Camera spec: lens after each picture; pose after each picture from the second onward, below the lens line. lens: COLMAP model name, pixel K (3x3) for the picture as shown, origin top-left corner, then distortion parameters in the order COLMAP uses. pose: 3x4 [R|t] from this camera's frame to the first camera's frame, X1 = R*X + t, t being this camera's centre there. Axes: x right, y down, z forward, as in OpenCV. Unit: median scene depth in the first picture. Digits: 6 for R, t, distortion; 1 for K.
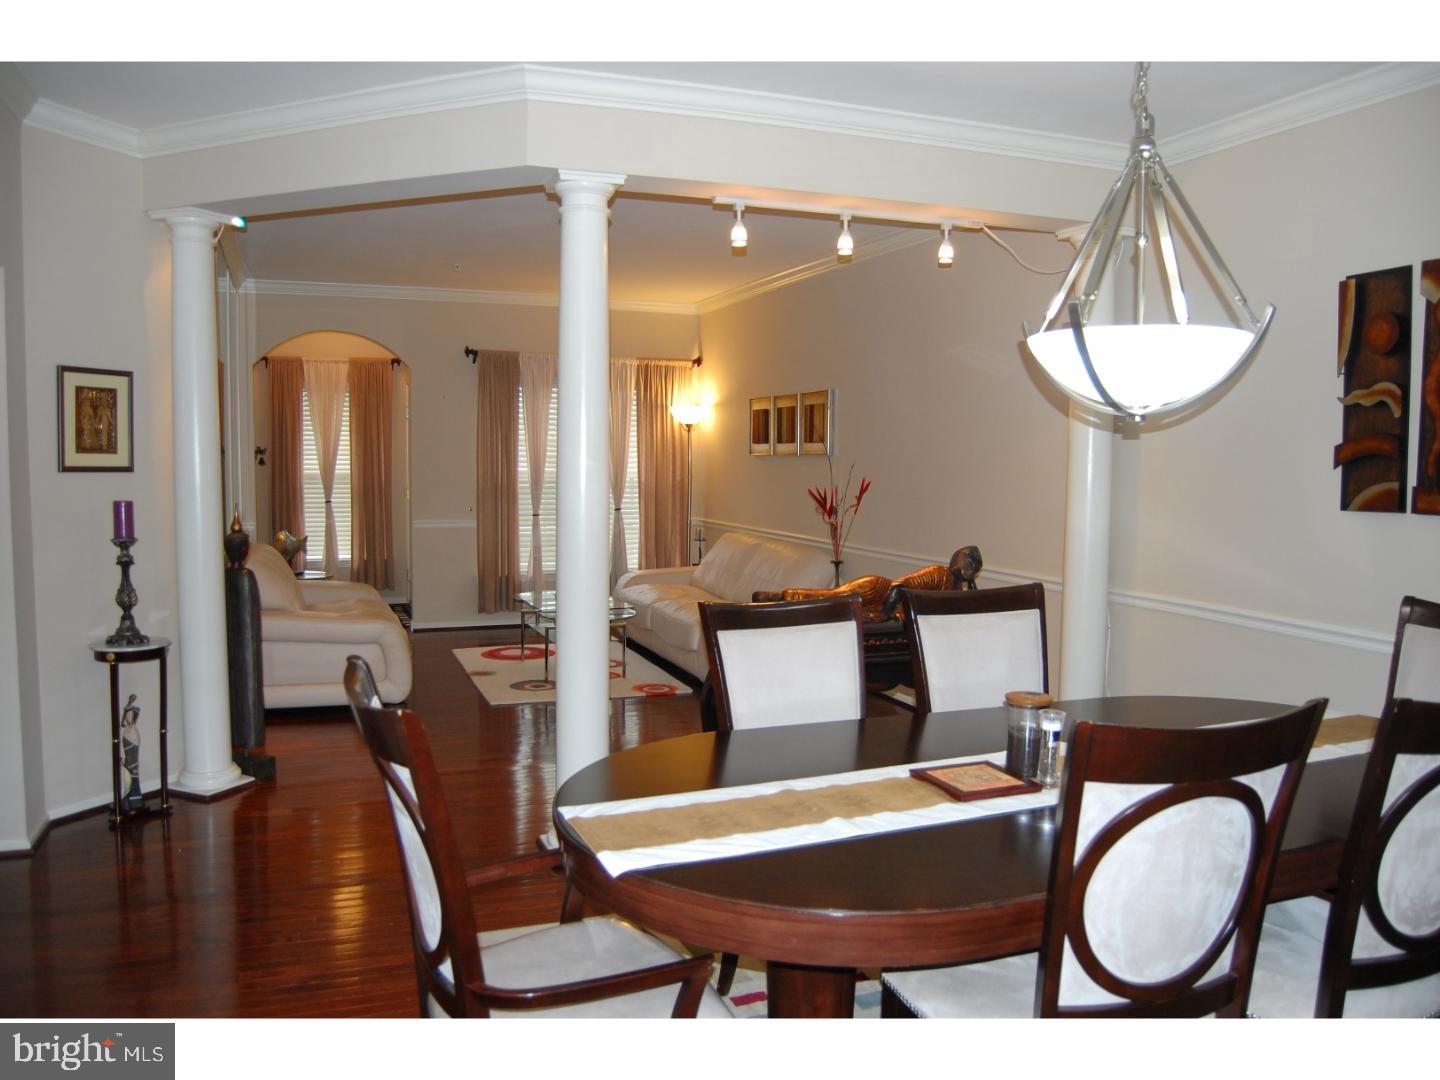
lens RADIAL K [[1128.1, 0, 720.0], [0, 1128.1, 540.0], [0, 0, 1]] dist [-0.007167, -0.006272]
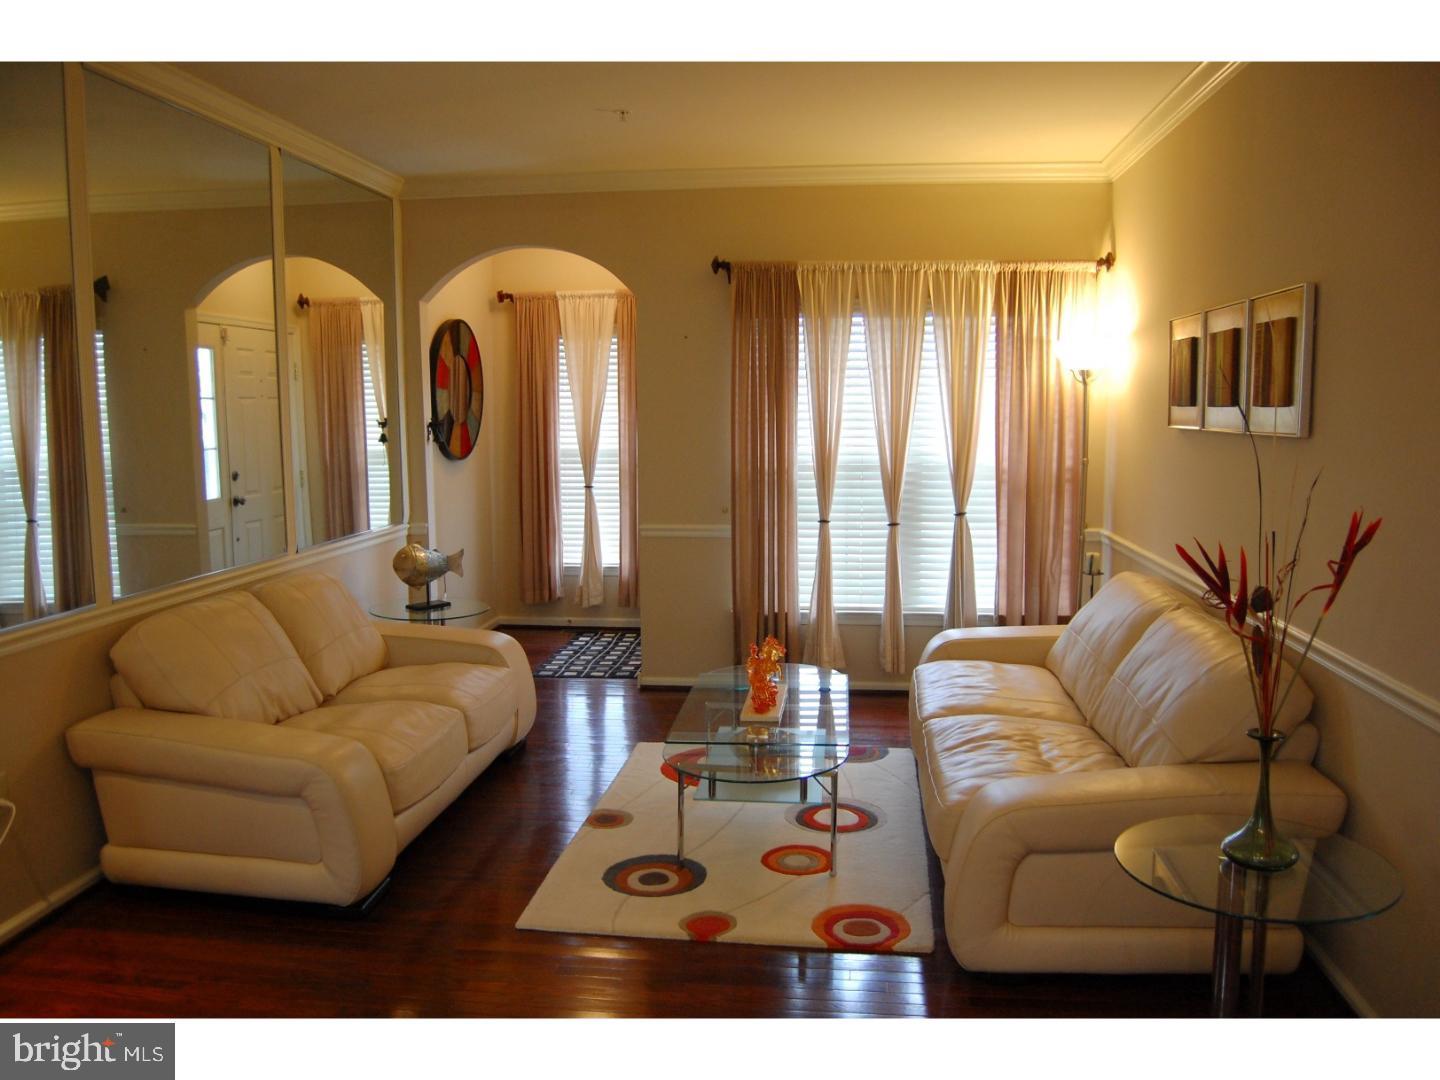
lens RADIAL K [[1128.1, 0, 720.0], [0, 1128.1, 540.0], [0, 0, 1]] dist [-0.007167, -0.006272]
pose [[0.888715, 0.046131, -0.456134, 0.073748], [-0.027818, 0.998518, 0.046786, -0.038028], [0.457616, -0.028891, 0.888680, 0.397486]]
